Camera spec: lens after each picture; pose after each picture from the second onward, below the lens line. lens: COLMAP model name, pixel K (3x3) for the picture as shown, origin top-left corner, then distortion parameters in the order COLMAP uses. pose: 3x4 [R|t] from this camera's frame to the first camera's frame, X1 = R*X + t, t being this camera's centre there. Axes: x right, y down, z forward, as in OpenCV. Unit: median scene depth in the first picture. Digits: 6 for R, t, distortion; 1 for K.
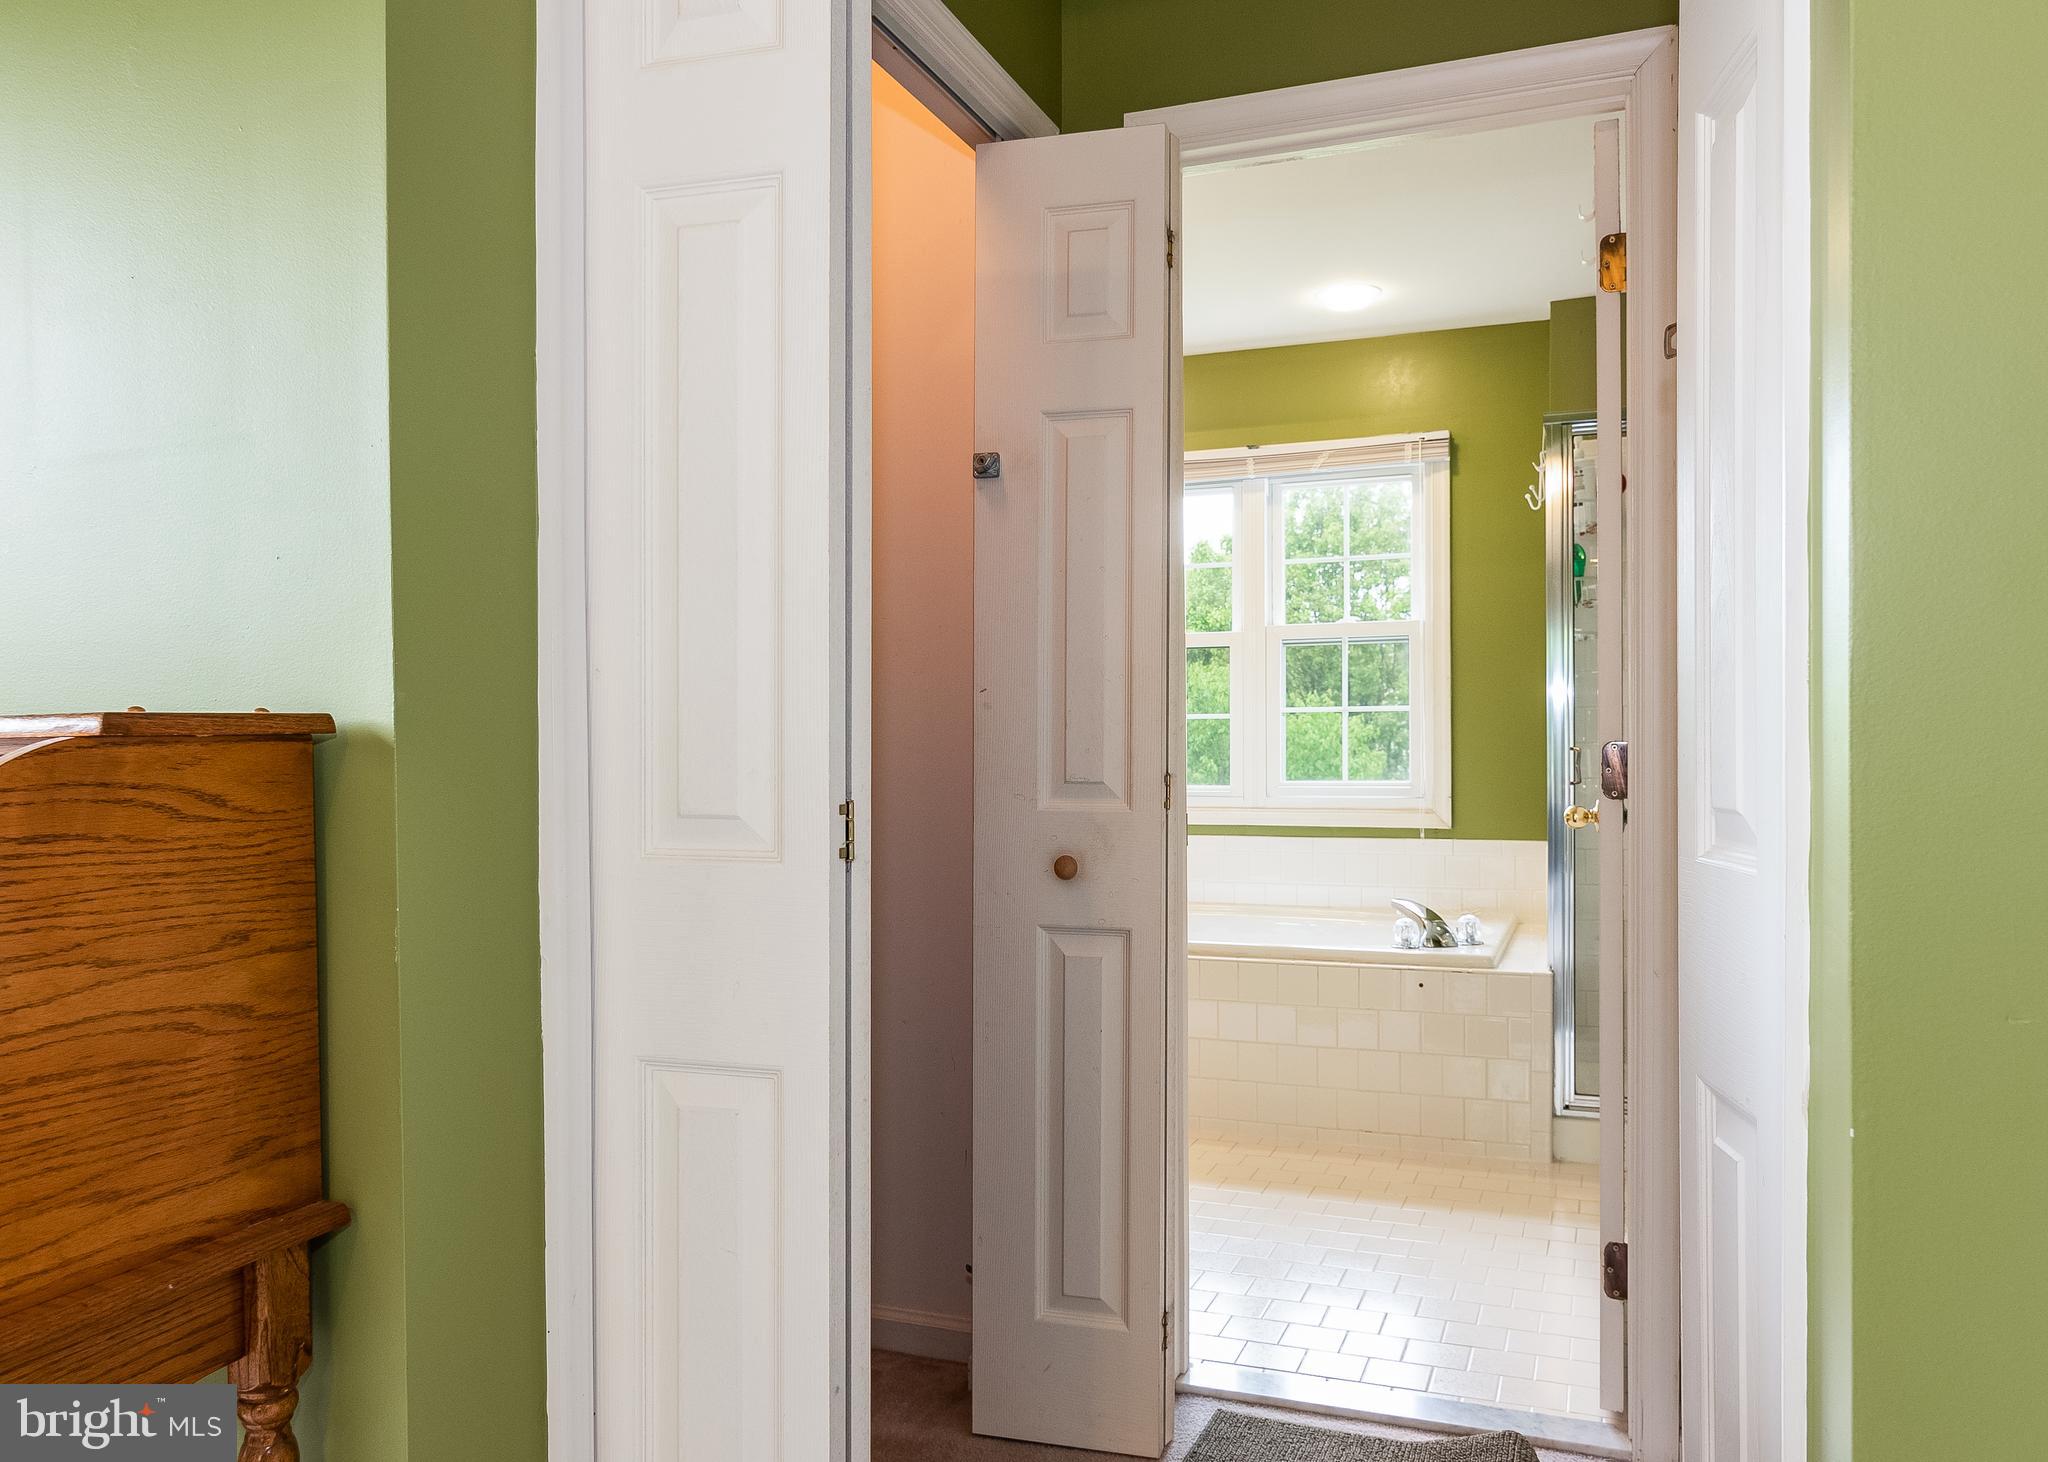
lens RADIAL K [[1499.0, 0, 1019.9], [0, 1499.0, 722.7], [0, 0, 1]] dist [0.001753, 0.006995]
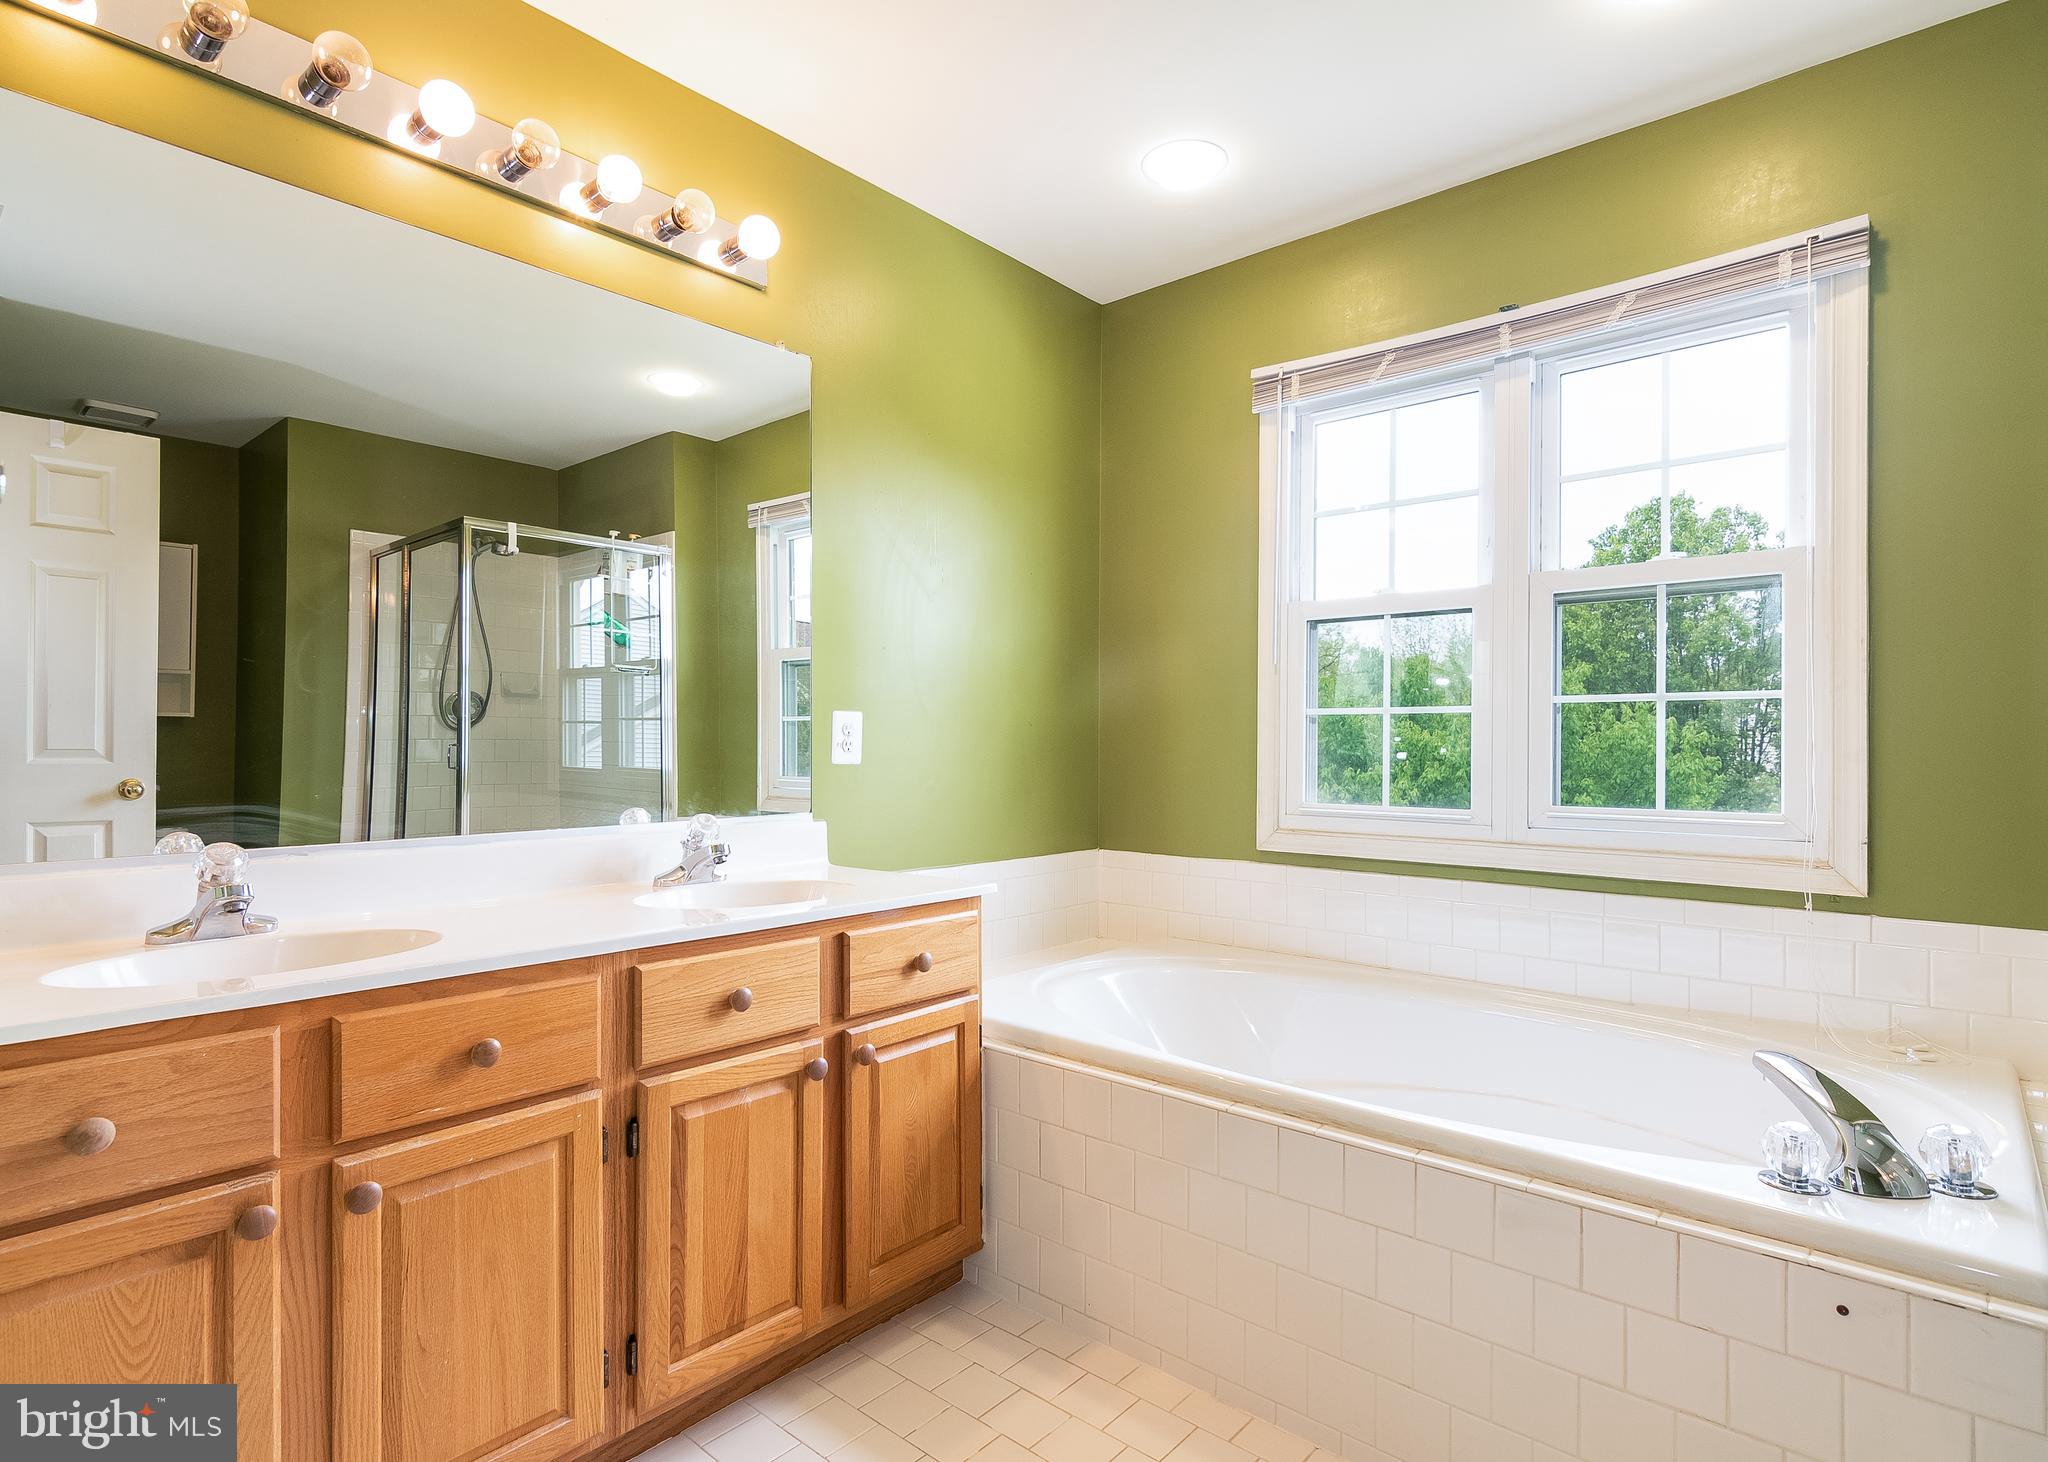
lens RADIAL K [[1040.4, 0, 1028.6], [0, 1040.4, 739.3], [0, 0, 1]] dist [0.002380, -0.001516]
pose [[0.939511, 0.008503, -0.342413, 0.118659], [-0.009146, 0.999958, -0.000262, 0.012232], [0.342396, 0.003378, 0.939550, 0.504973]]
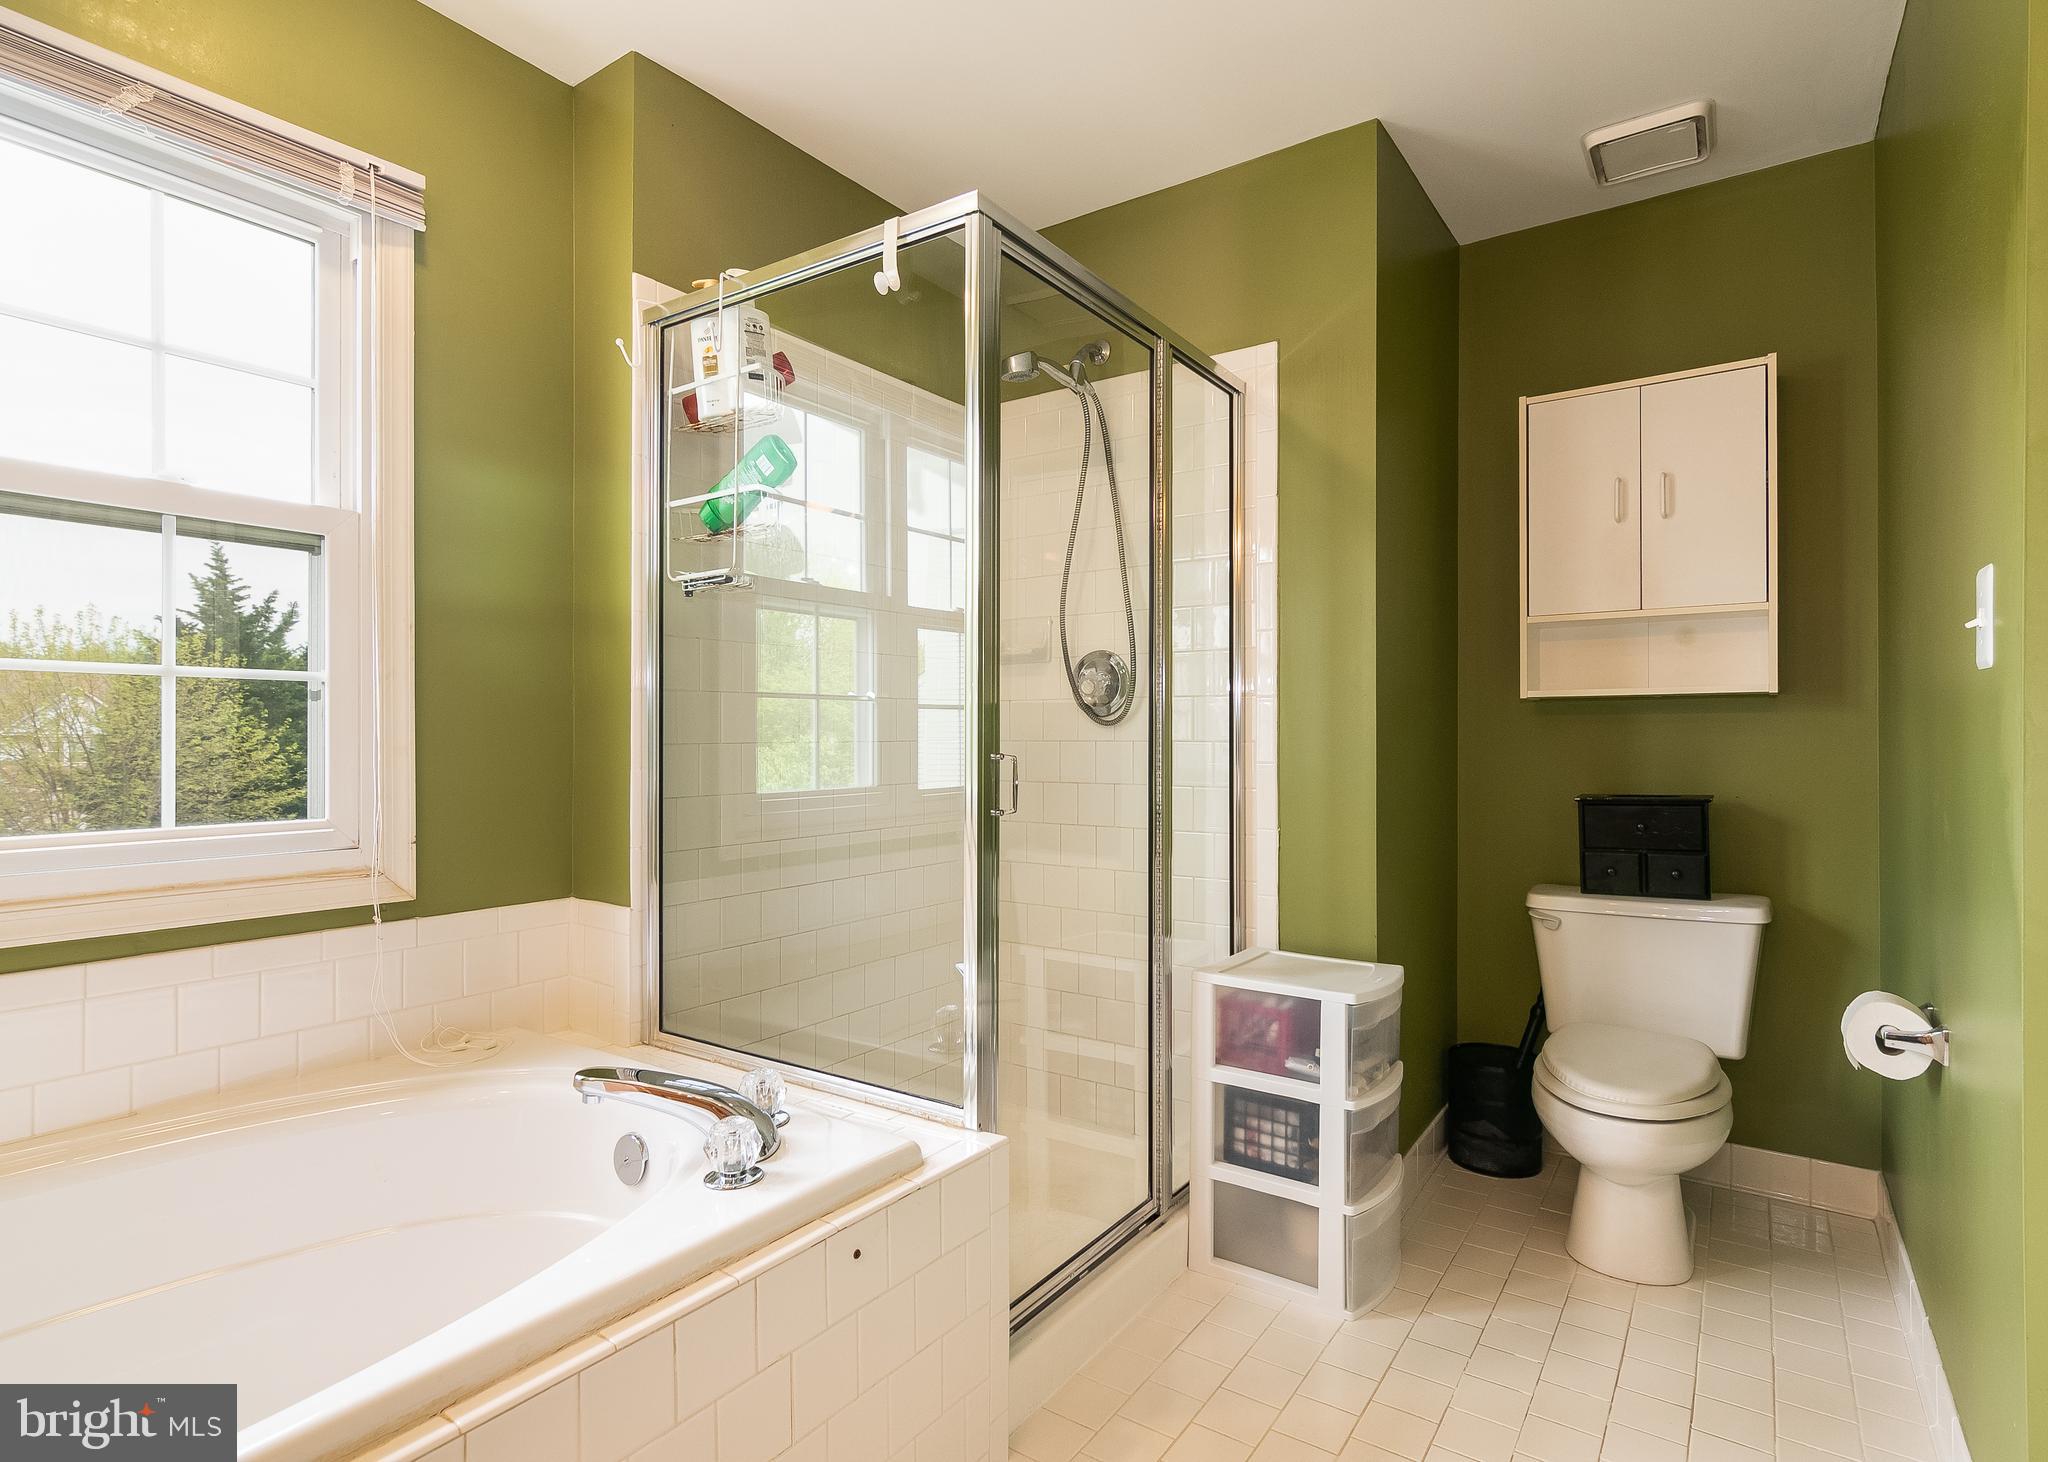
lens RADIAL K [[1040.4, 0, 1021.8], [0, 1040.4, 726.6], [0, 0, 1]] dist [0.002380, -0.001516]
pose [[0.245366, 0.015517, 0.969306, -0.028580], [0.003176, 0.999854, -0.016810, 0.014709], [-0.969425, 0.007203, 0.245281, 0.688193]]
